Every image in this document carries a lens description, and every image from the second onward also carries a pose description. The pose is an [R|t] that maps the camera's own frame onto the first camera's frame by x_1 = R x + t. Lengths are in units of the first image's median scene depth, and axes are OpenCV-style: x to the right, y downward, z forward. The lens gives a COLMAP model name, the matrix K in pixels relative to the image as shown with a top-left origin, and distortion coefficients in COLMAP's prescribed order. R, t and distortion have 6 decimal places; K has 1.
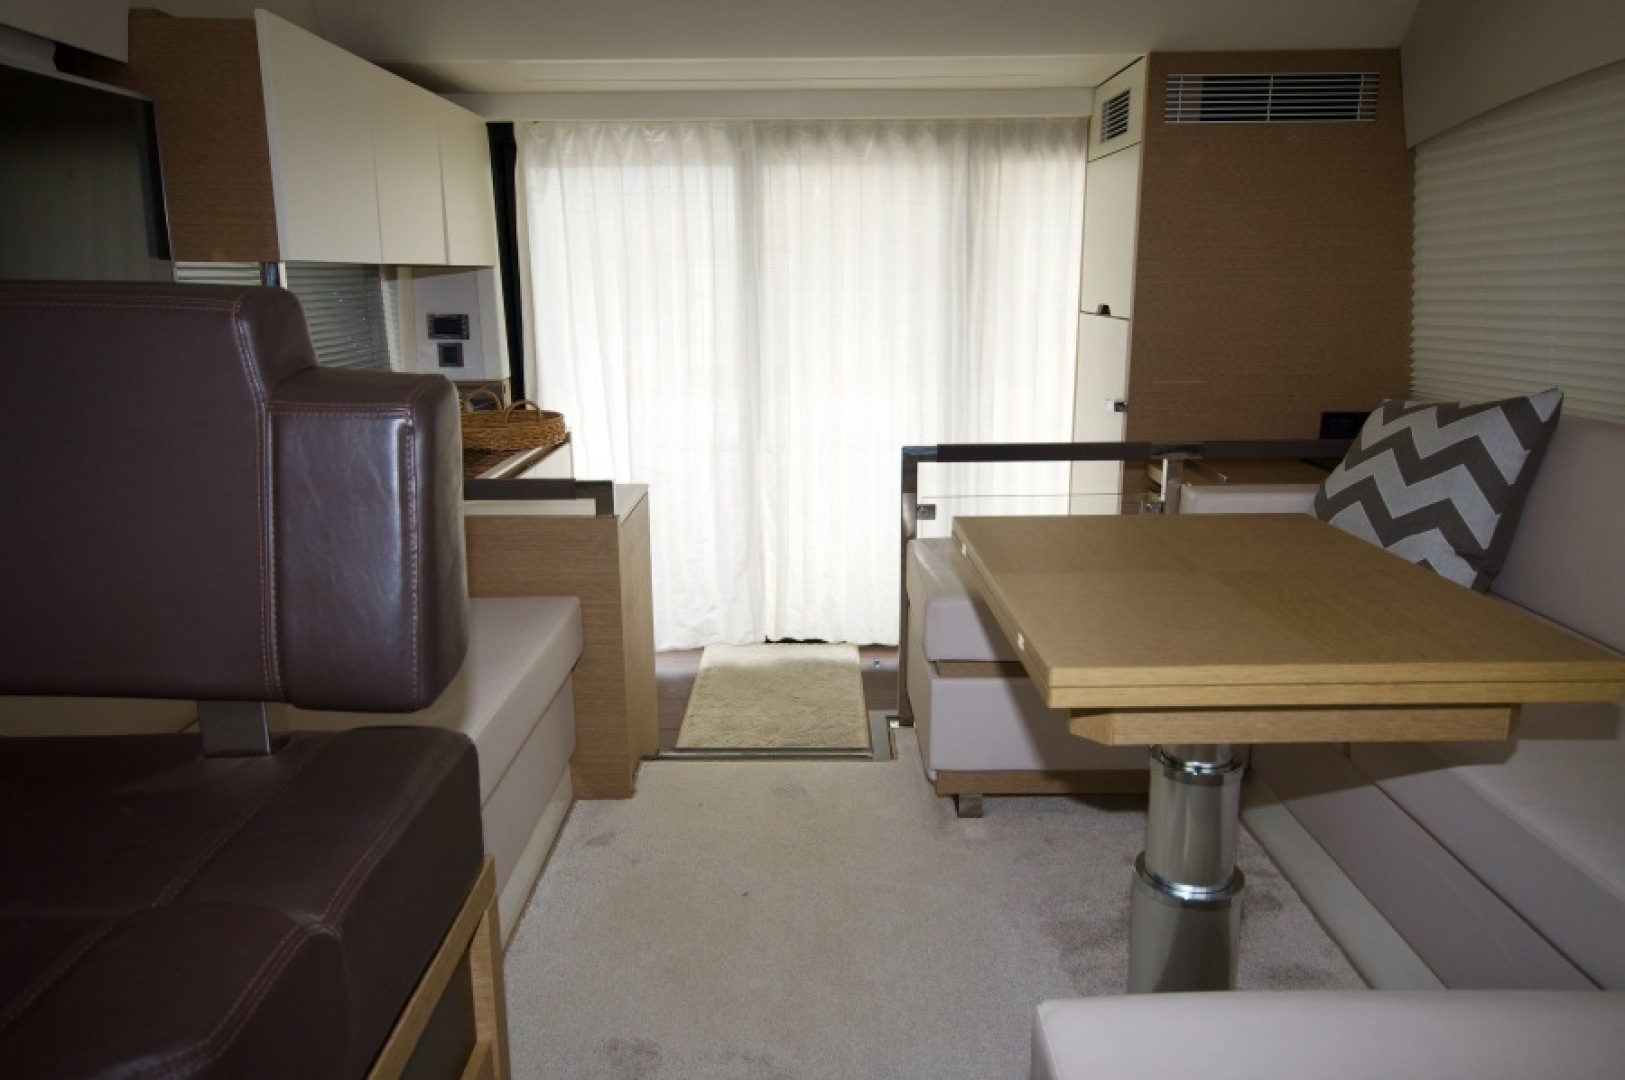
lens RADIAL K [[1122.1, 0, 807.7], [0, 1122.1, 543.8], [0, 0, 1]] dist [0.009008, 0.028428]
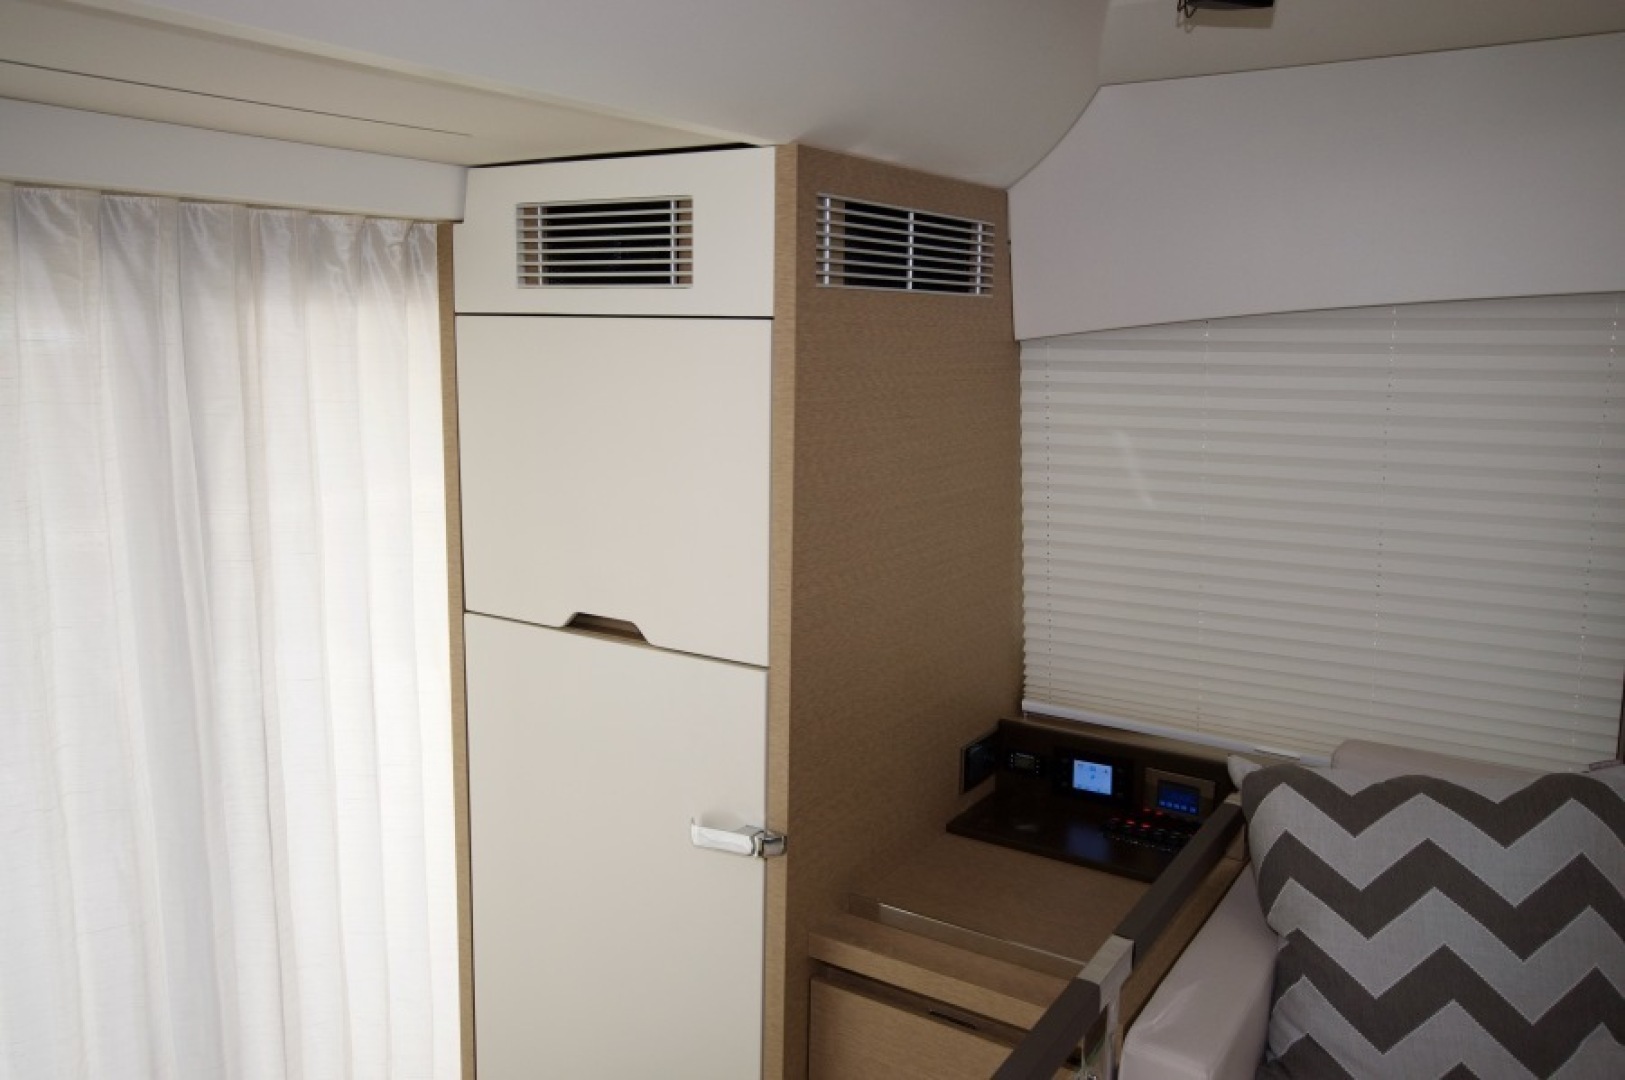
lens RADIAL K [[1283.1, 0, 807.1], [0, 1283.1, 547.0], [0, 0, 1]] dist [0.026228, 0.001438]
pose [[0.535251, -0.136195, 0.833641, -0.186631], [0.182962, 0.982180, 0.042989, -0.315684], [-0.824640, 0.129515, 0.550631, 0.780846]]
